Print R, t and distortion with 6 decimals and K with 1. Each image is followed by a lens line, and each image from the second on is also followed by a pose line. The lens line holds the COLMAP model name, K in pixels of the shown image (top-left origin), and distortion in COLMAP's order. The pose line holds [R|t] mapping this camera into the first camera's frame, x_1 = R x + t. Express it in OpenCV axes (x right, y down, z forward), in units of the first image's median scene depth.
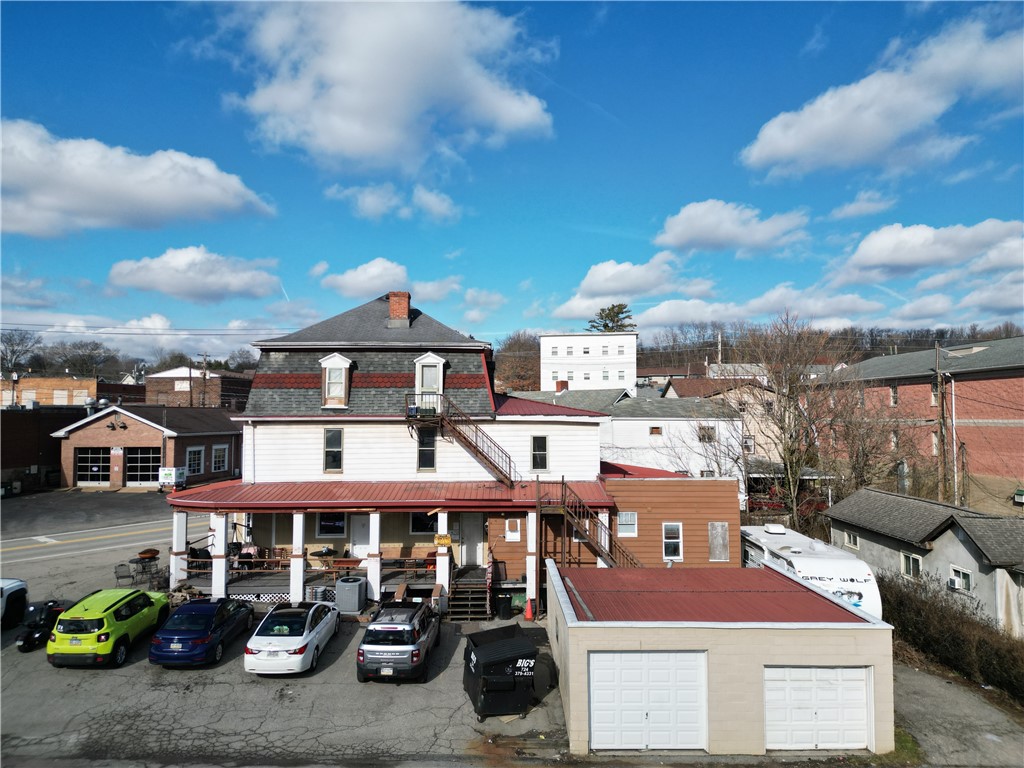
lens RADIAL K [[719.4, 0, 516.8], [0, 719.4, 381.8], [0, 0, 1]] dist [0.041329, -0.011826]
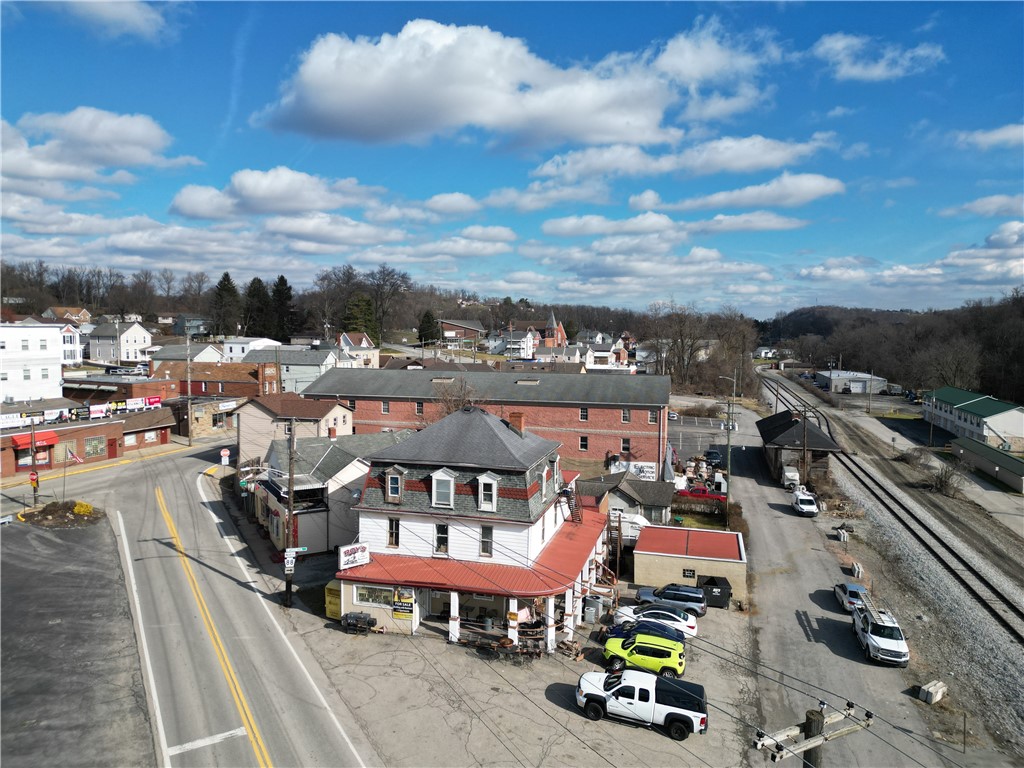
lens RADIAL K [[719.4, 0, 515.9], [0, 719.4, 385.2], [0, 0, 1]] dist [0.041329, -0.011826]
pose [[0.281270, -0.069008, 0.957144, -1.696618], [-0.058215, 0.994347, 0.088797, -0.334984], [-0.957861, -0.080696, 0.275663, 0.658883]]
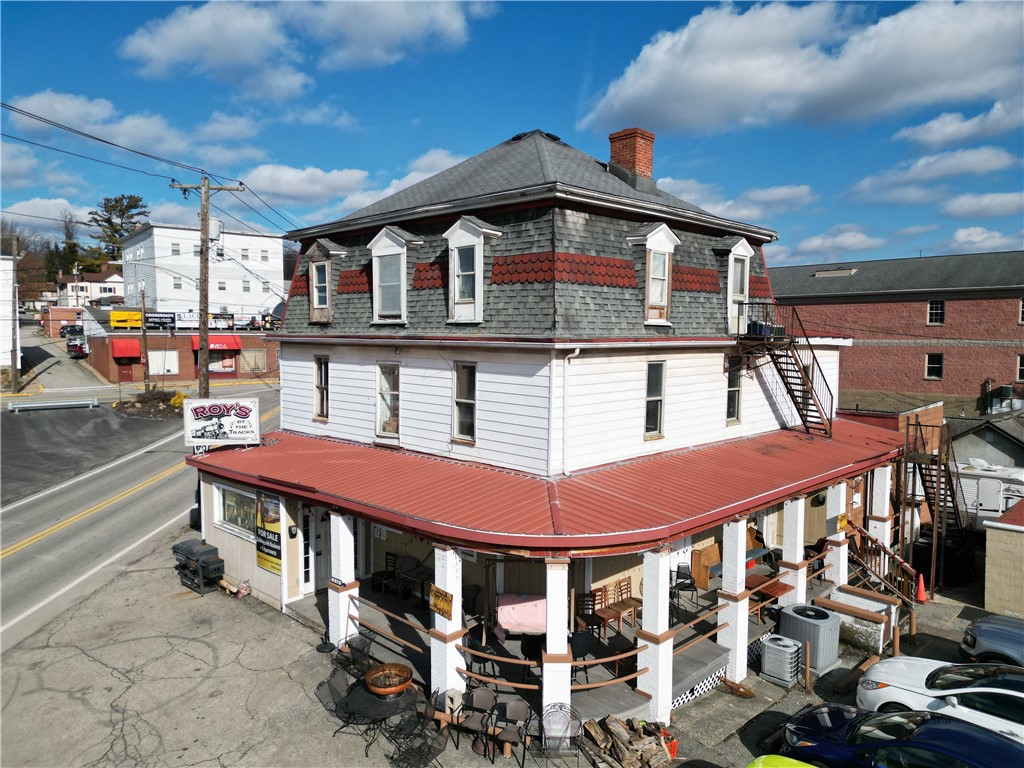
lens RADIAL K [[719.4, 0, 507.2], [0, 719.4, 386.2], [0, 0, 1]] dist [0.041329, -0.011826]
pose [[0.718878, -0.046721, 0.693565, -0.726787], [-0.033818, 0.994207, 0.102024, 0.030621], [-0.694314, -0.096798, 0.713133, 0.675426]]
